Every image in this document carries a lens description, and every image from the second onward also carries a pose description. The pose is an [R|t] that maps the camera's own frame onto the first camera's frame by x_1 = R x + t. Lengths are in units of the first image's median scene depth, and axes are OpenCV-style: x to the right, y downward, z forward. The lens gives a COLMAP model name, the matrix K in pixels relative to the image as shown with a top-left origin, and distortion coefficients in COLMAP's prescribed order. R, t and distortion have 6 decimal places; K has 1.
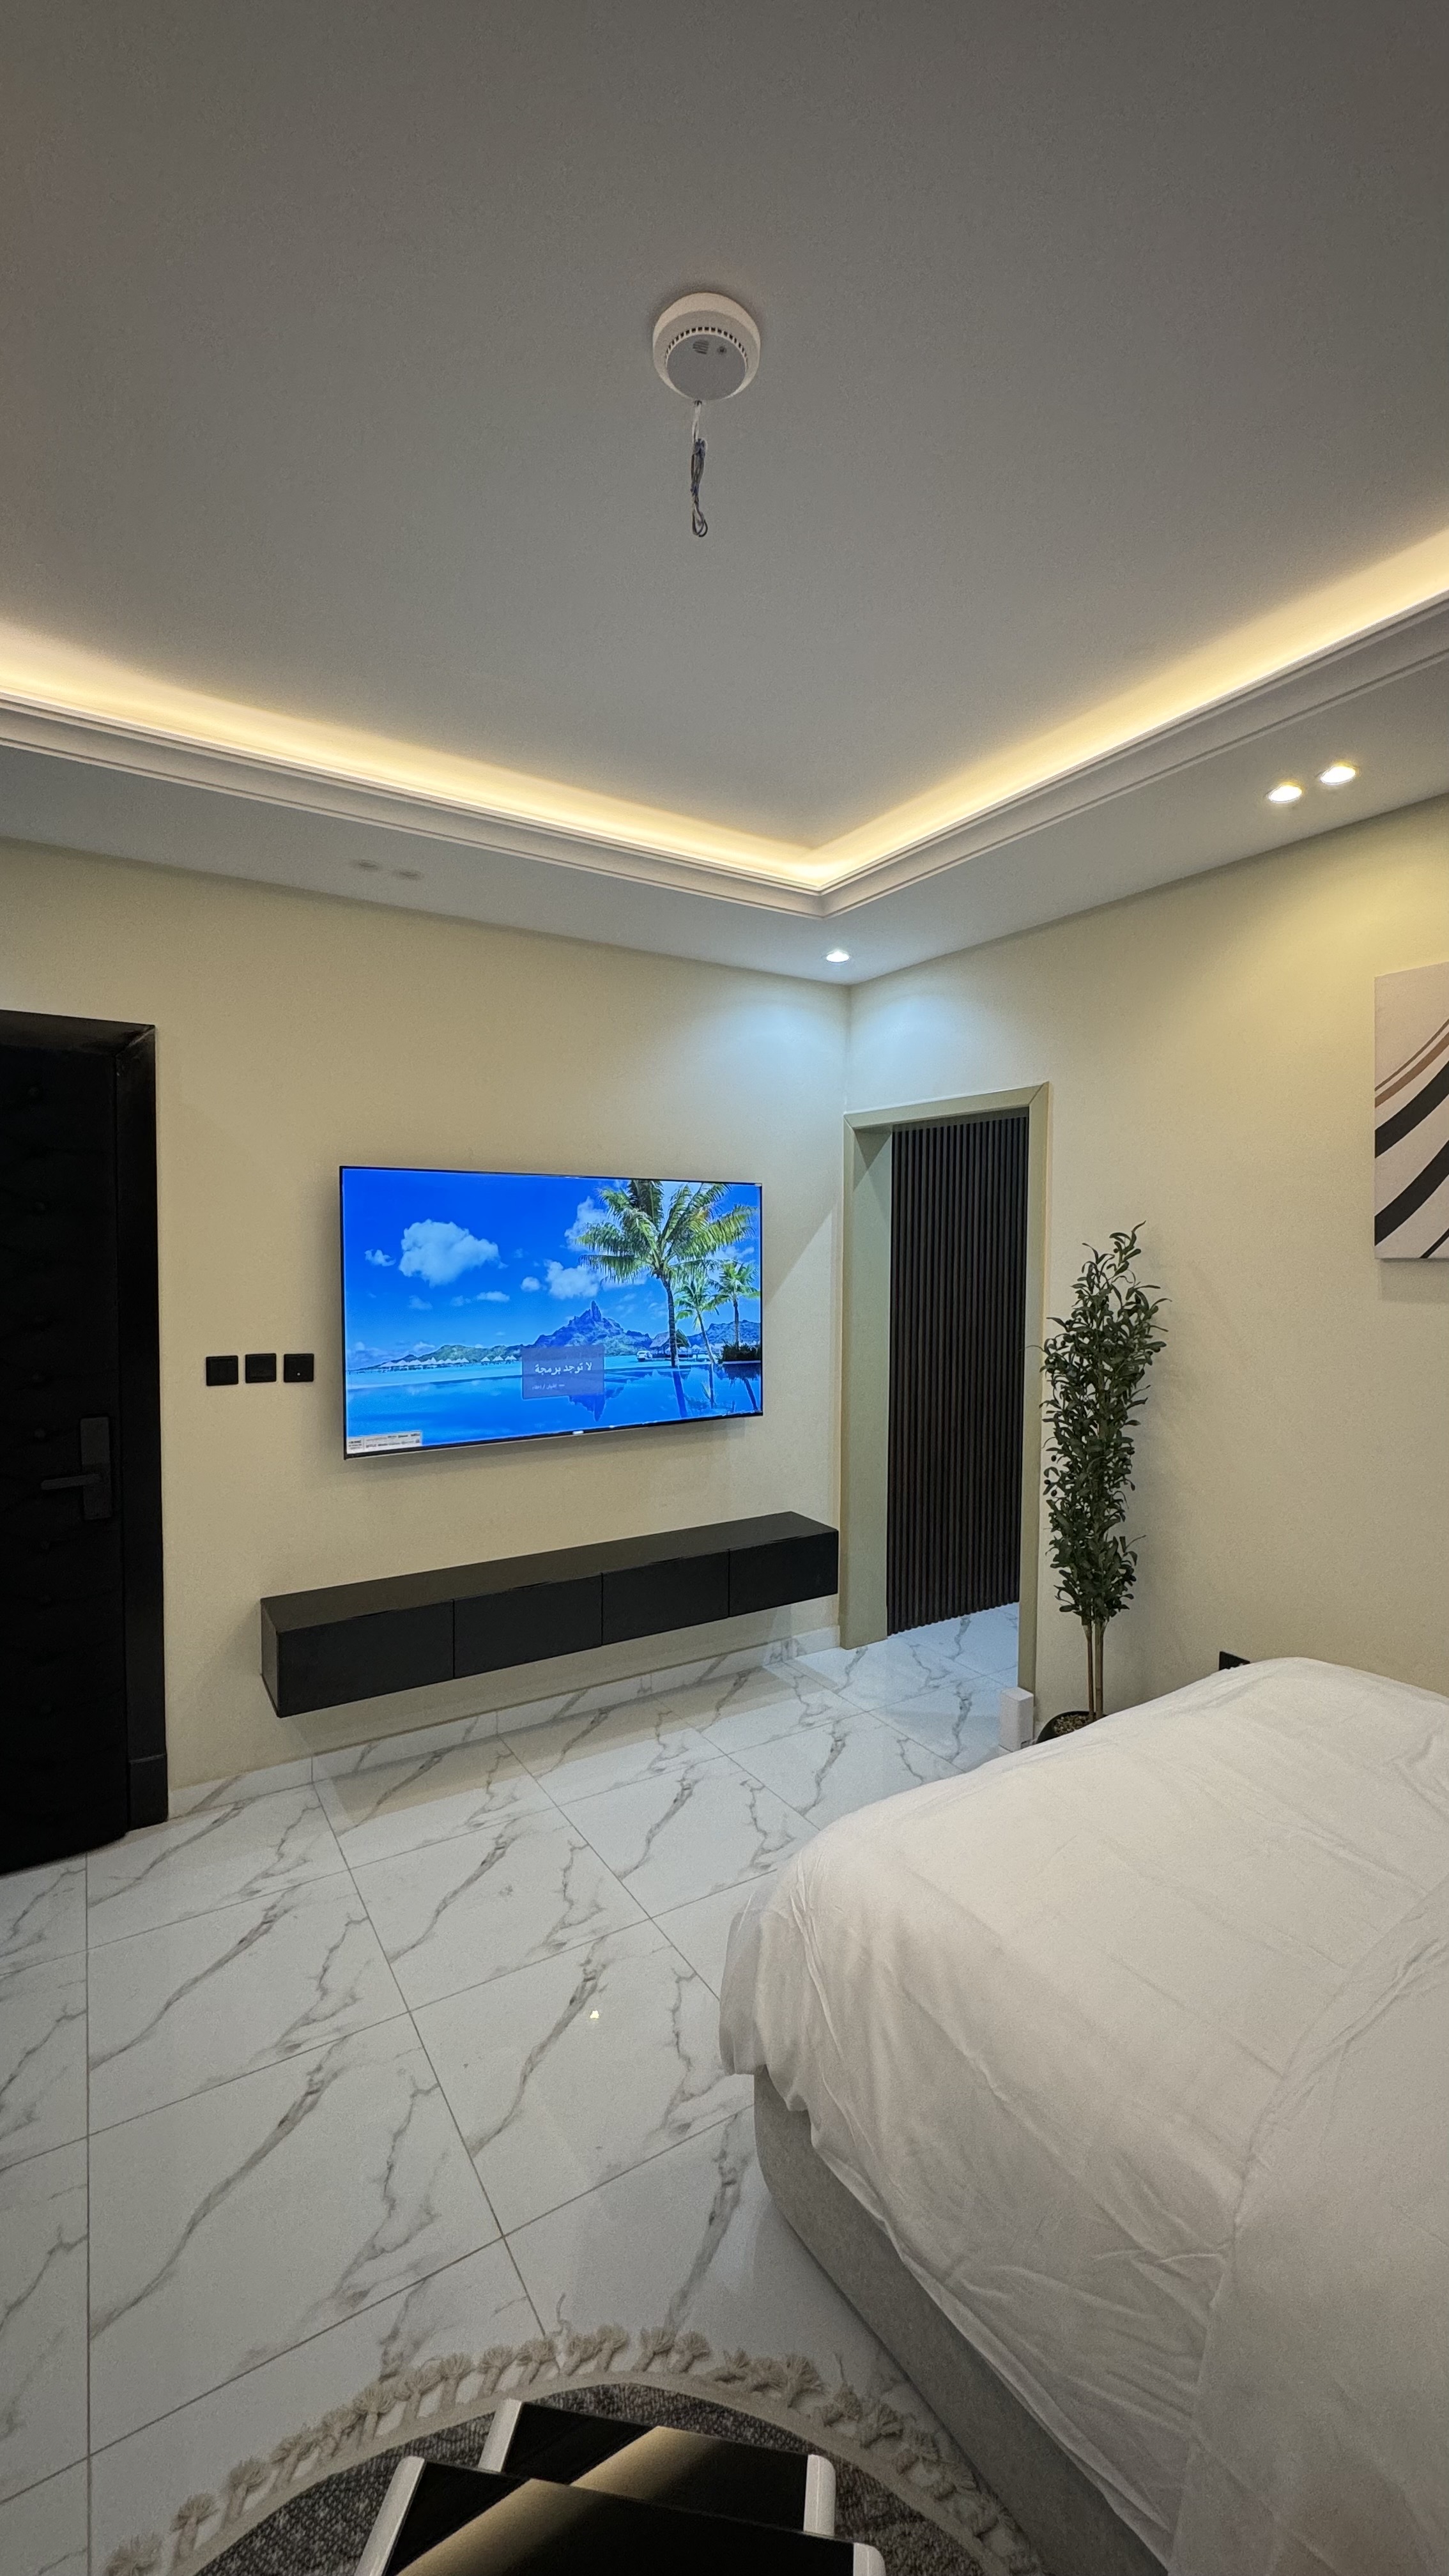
lens RADIAL K [[1023.3, 0, 722.9], [0, 1023.3, 1290.4], [0, 0, 1]] dist [-0.001657, 0.000368]
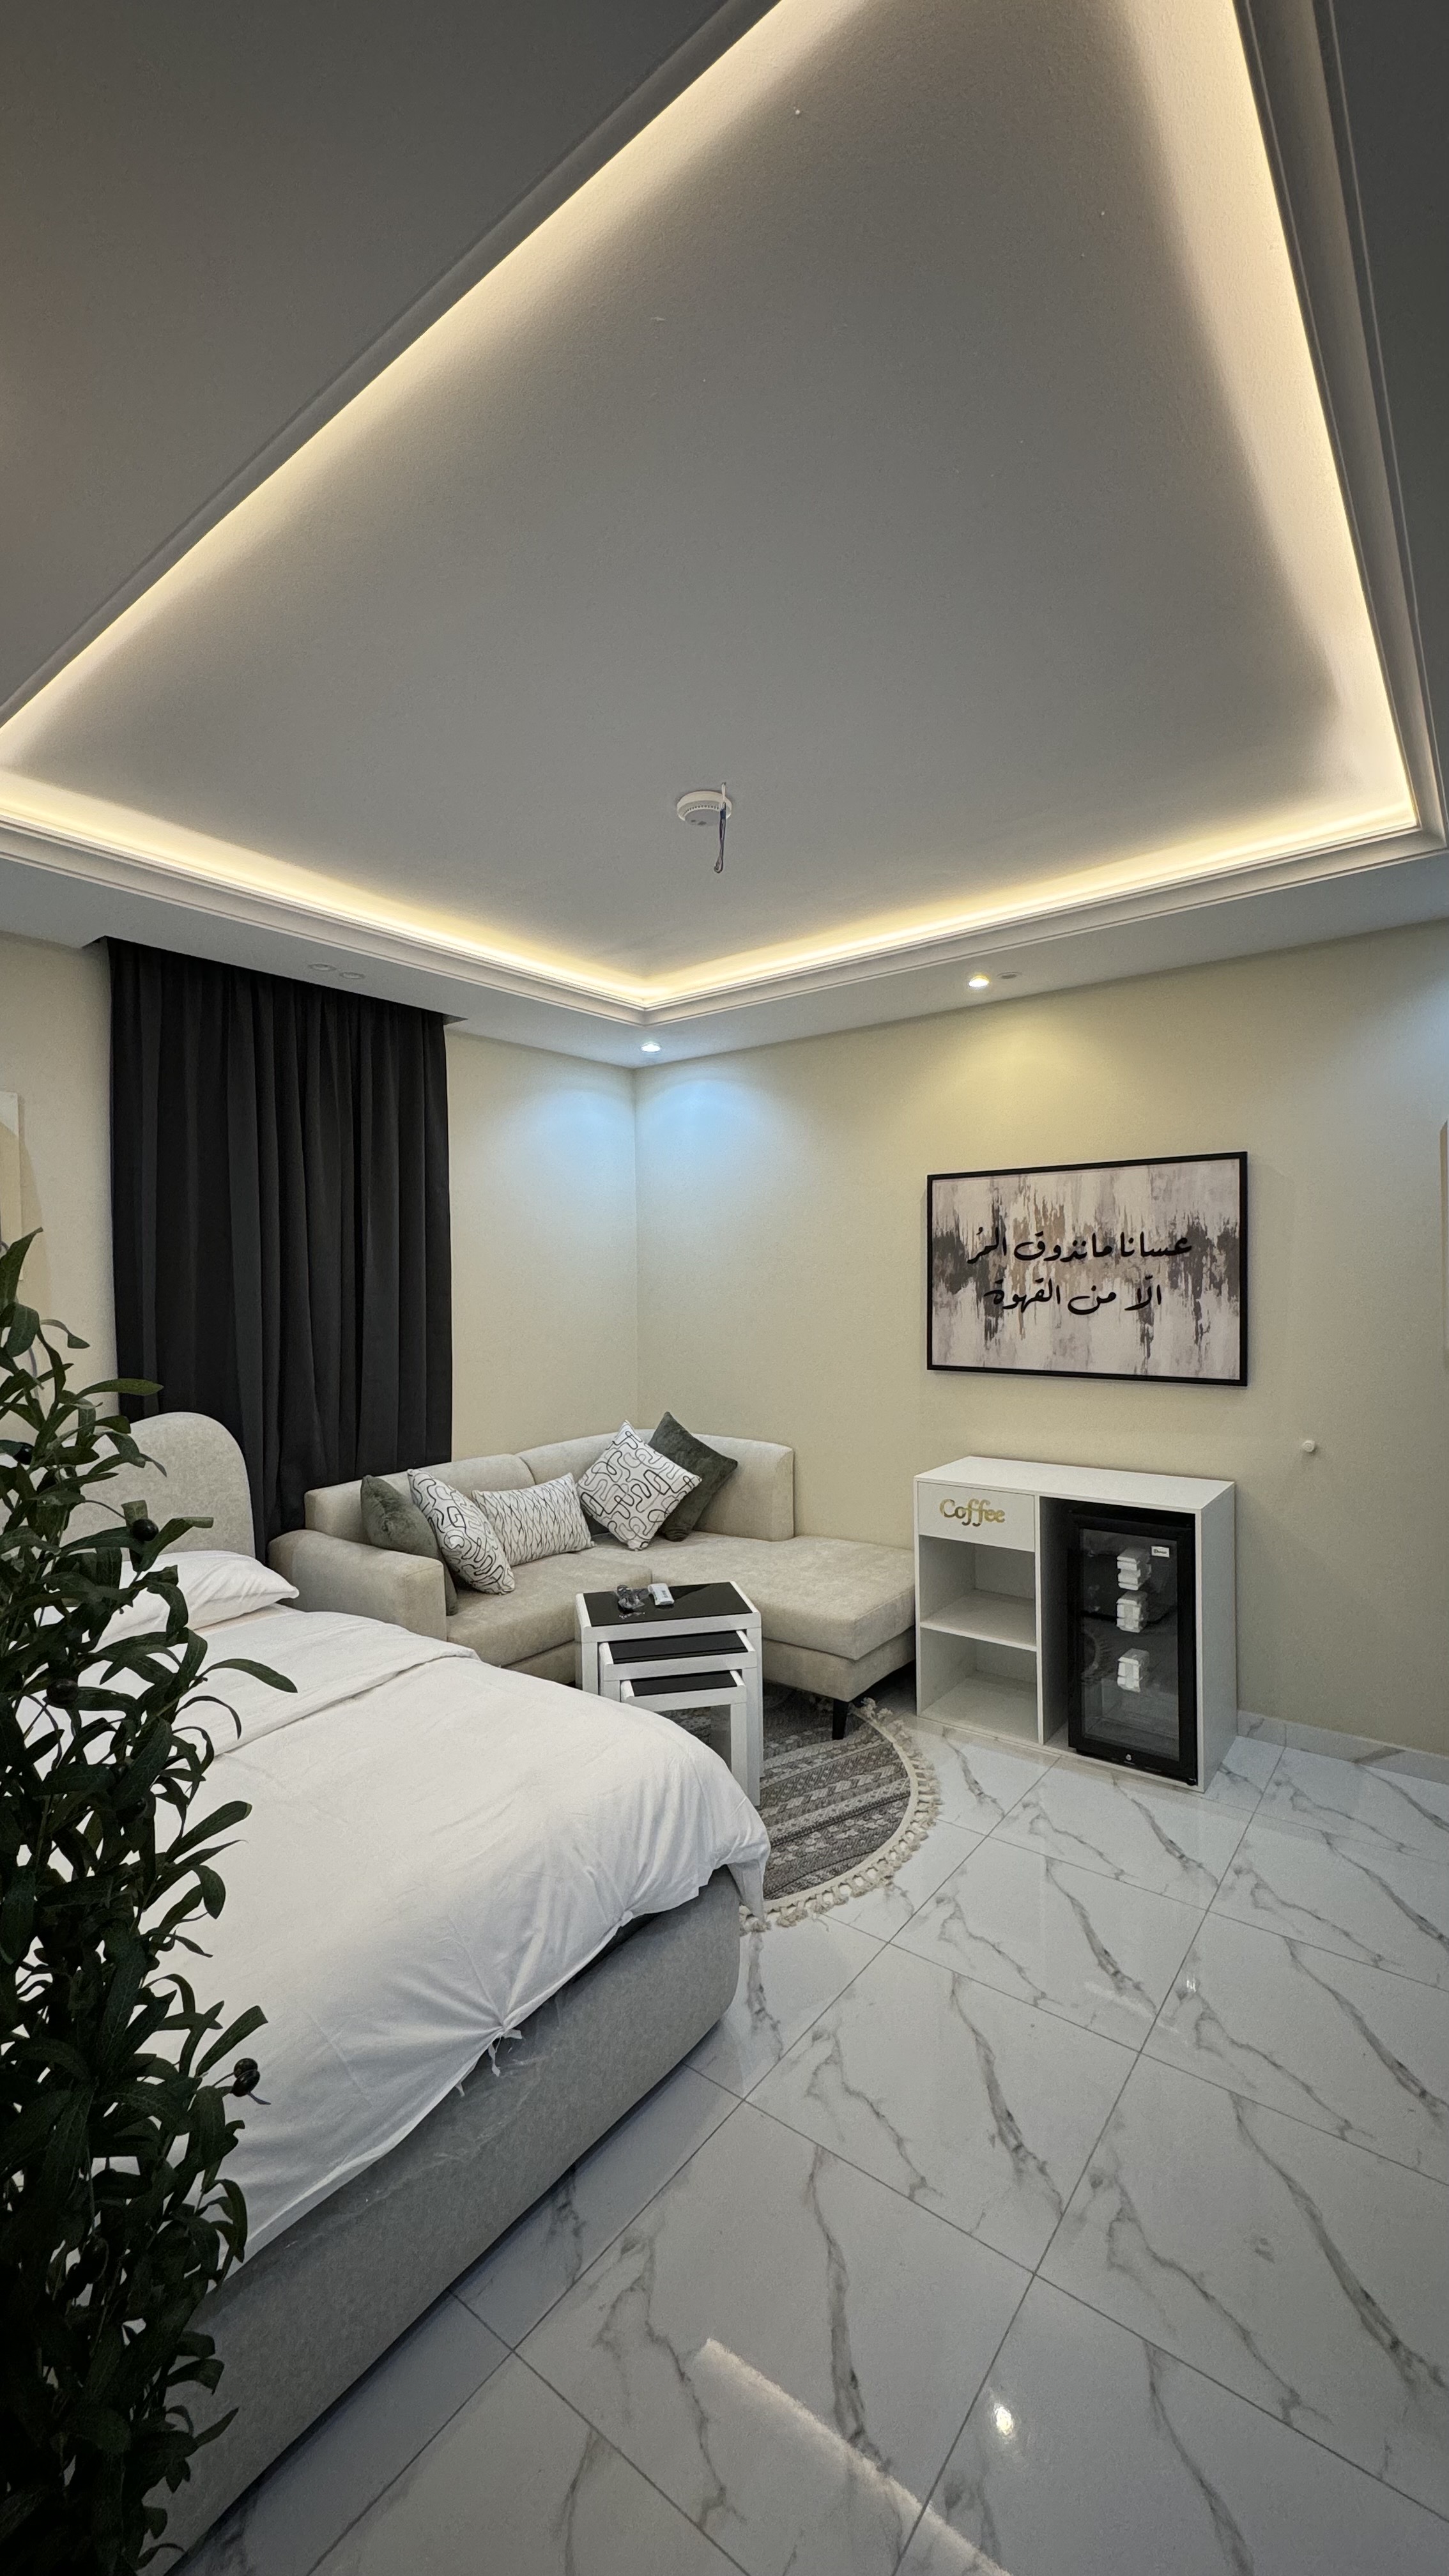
lens RADIAL K [[1023.3, 0, 722.9], [0, 1023.3, 1290.4], [0, 0, 1]] dist [-0.001657, 0.000368]
pose [[-0.937235, 0.009677, -0.348563, 0.275908], [-0.008458, 0.998690, 0.050470, -0.042044], [0.348595, 0.050251, -0.935925, 1.223491]]
